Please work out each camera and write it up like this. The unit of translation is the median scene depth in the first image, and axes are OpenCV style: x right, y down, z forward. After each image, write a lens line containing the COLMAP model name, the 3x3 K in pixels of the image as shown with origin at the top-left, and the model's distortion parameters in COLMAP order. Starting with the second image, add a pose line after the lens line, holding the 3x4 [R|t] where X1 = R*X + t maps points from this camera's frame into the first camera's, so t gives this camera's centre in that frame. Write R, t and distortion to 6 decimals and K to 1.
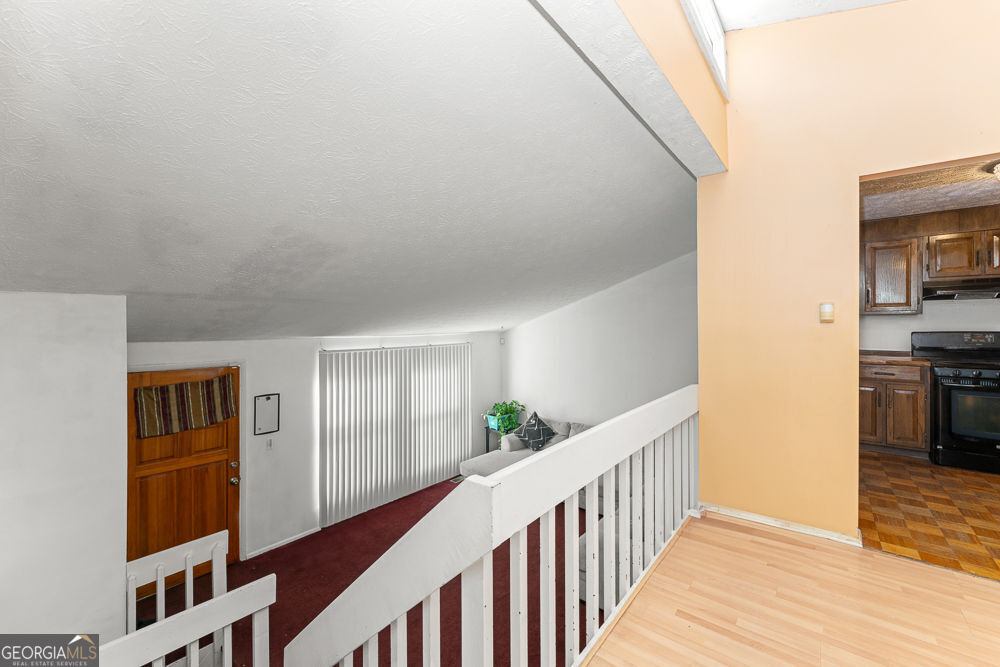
lens RADIAL K [[399.7, 0, 502.8], [0, 399.7, 327.8], [0, 0, 1]] dist [0.000495, -0.000054]
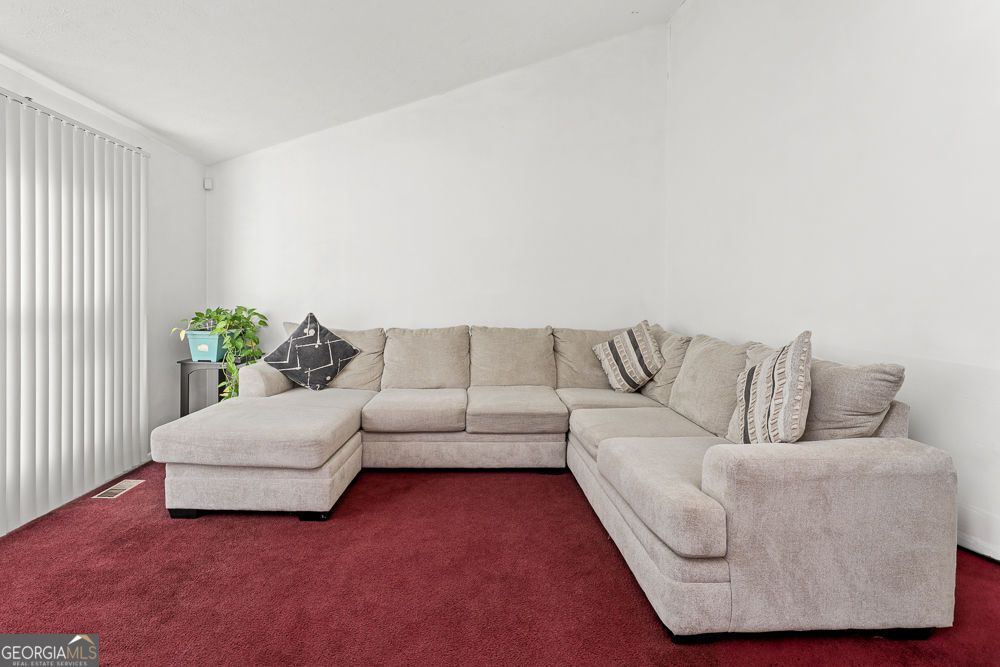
lens RADIAL K [[473.4, 0, 477.5], [0, 473.4, 306.6], [0, 0, 1]] dist [0.001235, -0.000367]
pose [[0.749852, 0.005411, 0.661583, -0.151930], [-0.018182, 0.999757, 0.012431, 0.191088], [-0.661355, -0.021350, 0.749769, 0.429823]]
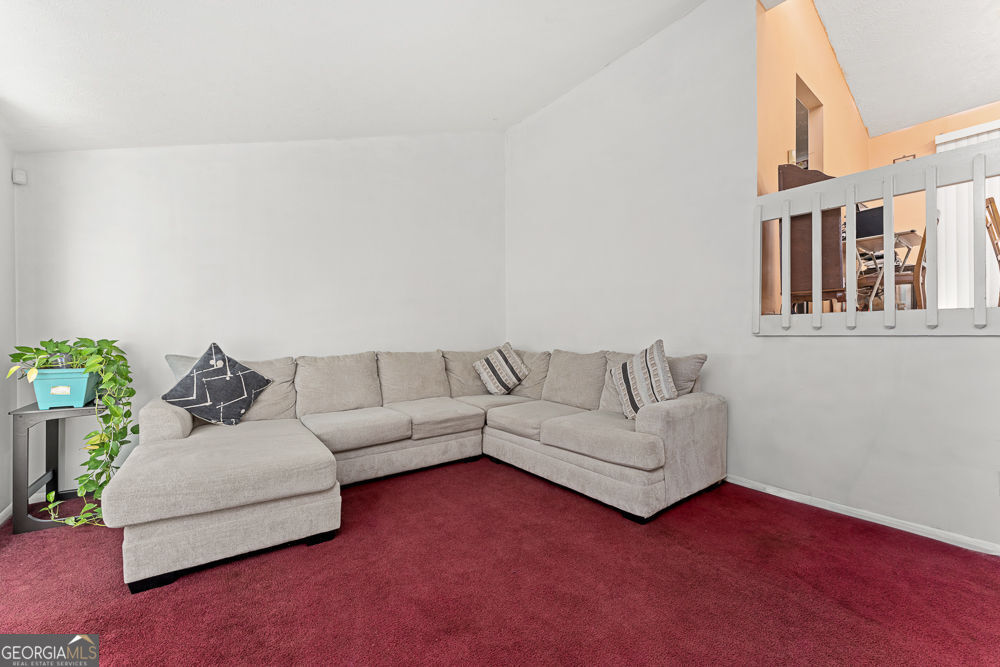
lens RADIAL K [[399.7, 0, 495.6], [0, 399.7, 335.8], [0, 0, 1]] dist [0.000495, -0.000054]
pose [[0.235922, 0.007101, 0.971746, -0.284193], [-0.000437, 0.999974, -0.007201, 0.204847], [-0.971772, 0.001275, 0.235919, 0.587460]]
